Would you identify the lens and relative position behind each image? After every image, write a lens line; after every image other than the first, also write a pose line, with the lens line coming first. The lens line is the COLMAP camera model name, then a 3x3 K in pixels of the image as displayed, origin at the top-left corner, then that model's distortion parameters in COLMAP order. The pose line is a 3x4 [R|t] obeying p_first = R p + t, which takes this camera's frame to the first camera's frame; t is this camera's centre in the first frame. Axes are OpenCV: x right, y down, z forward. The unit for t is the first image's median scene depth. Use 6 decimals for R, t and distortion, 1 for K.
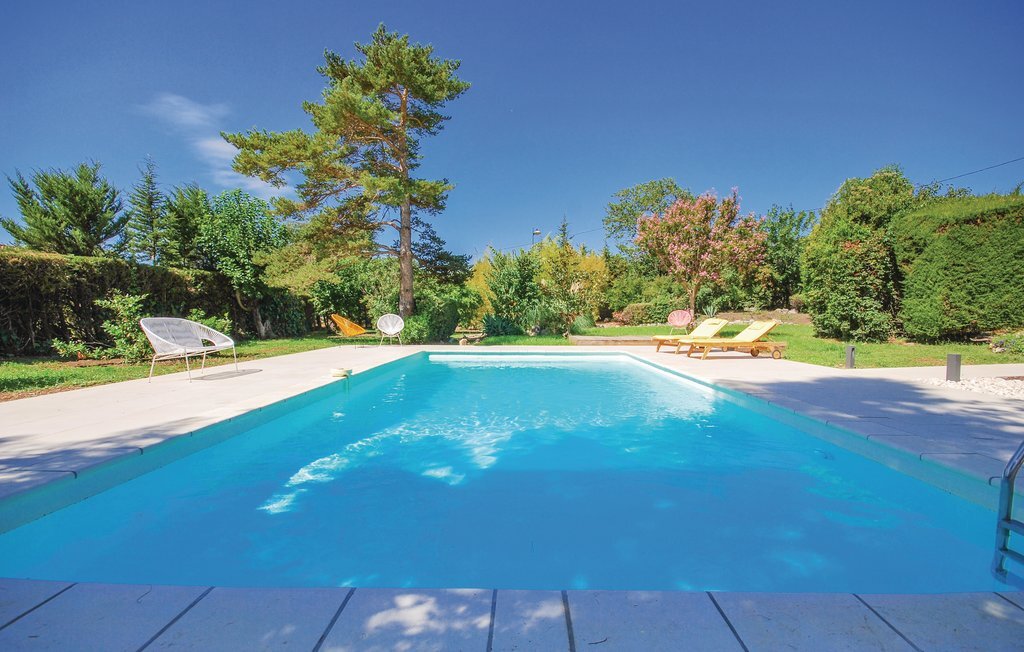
lens RADIAL K [[466.0, 0, 512.0], [0, 466.0, 326.0], [0, 0, 1]] dist [-0.010873, -0.000219]
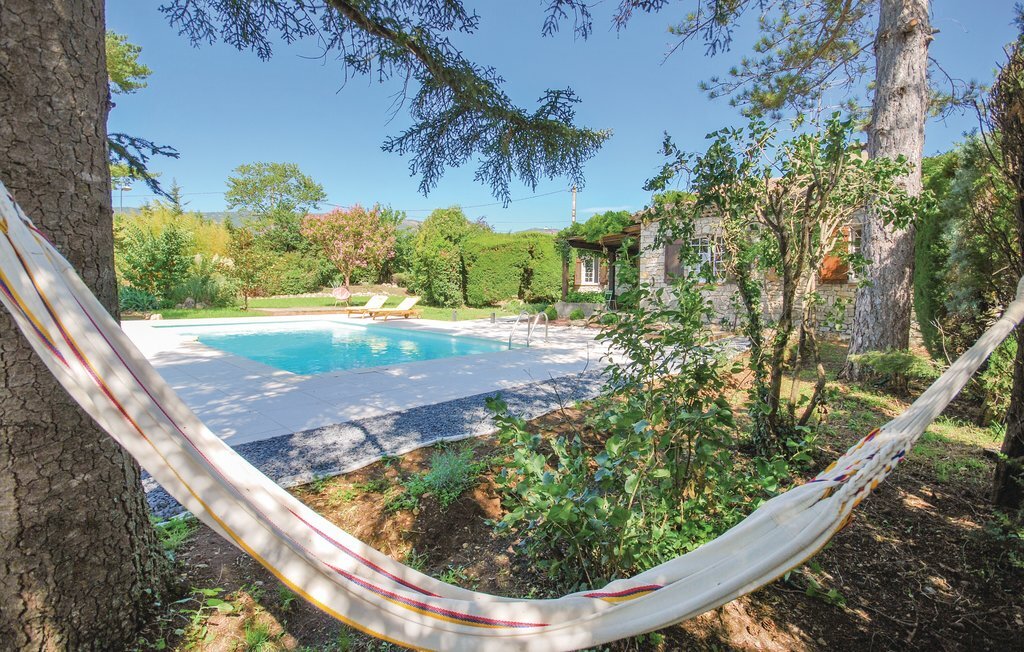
lens RADIAL K [[466.0, 0, 512.0], [0, 466.0, 326.0], [0, 0, 1]] dist [-0.010873, -0.000219]
pose [[0.664607, -0.053350, 0.745286, -0.433253], [0.001047, 0.997513, 0.070471, -0.022344], [-0.747192, -0.046055, 0.663011, -0.382941]]
